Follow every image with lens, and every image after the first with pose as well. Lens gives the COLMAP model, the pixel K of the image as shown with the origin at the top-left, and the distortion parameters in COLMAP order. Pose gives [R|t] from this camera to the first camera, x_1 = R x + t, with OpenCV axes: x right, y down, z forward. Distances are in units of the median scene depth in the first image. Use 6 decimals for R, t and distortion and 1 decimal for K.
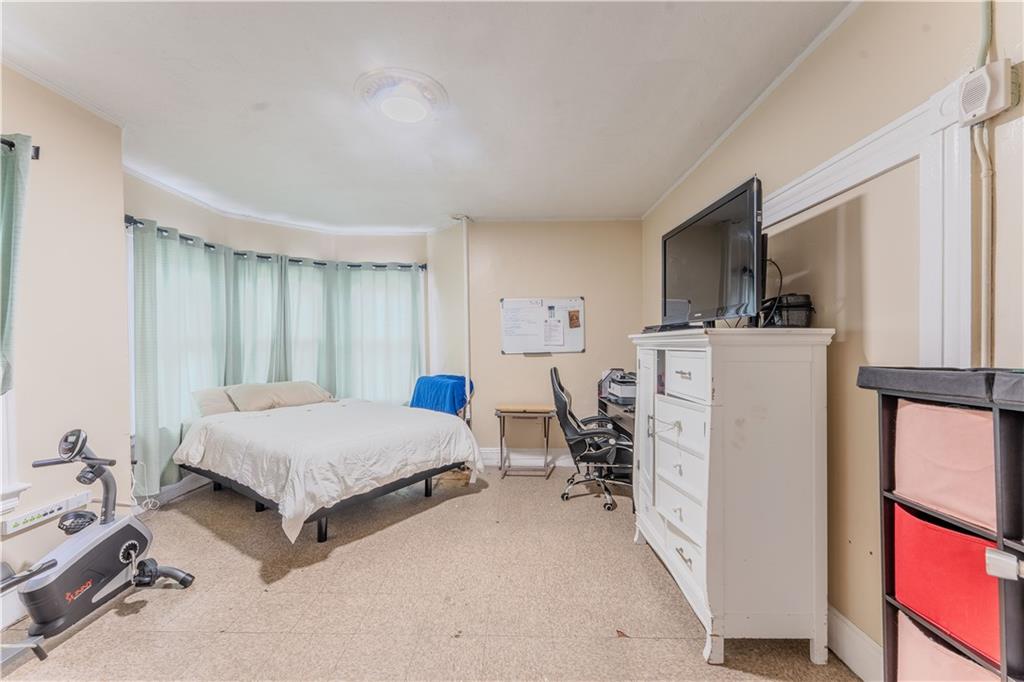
lens RADIAL K [[412.4, 0, 509.2], [0, 412.4, 343.7], [0, 0, 1]] dist [0.001184, -0.000022]
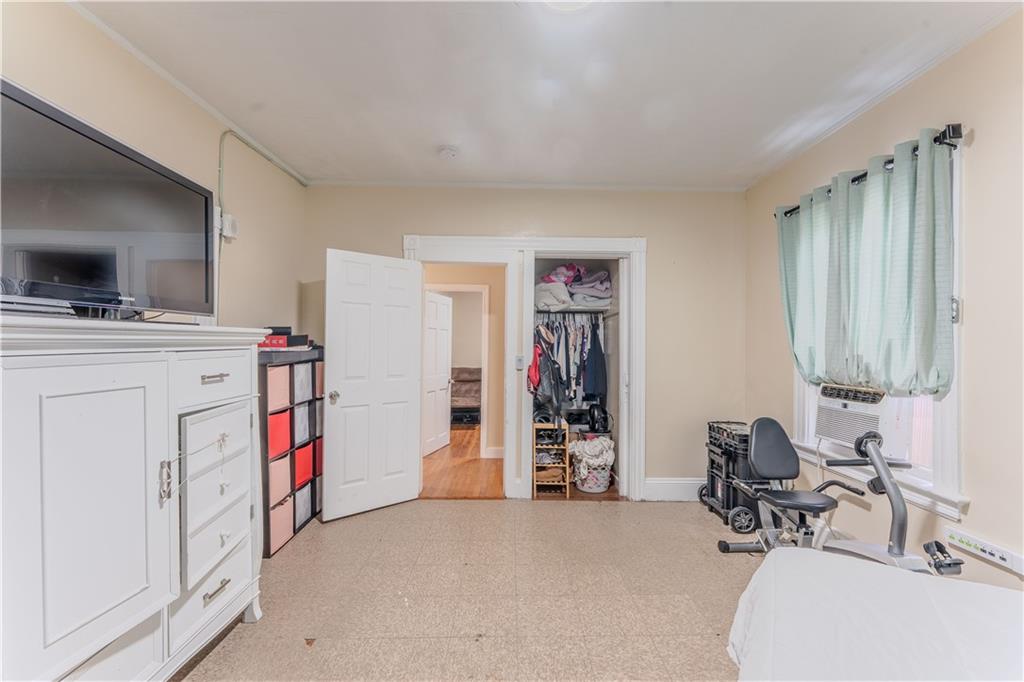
lens RADIAL K [[412.4, 0, 515.0], [0, 412.4, 344.4], [0, 0, 1]] dist [0.001184, -0.000022]
pose [[-0.999628, -0.000863, -0.027278, -0.180626], [-0.001047, 0.999977, 0.006727, -0.002920], [0.027272, 0.006753, -0.999605, 1.954458]]
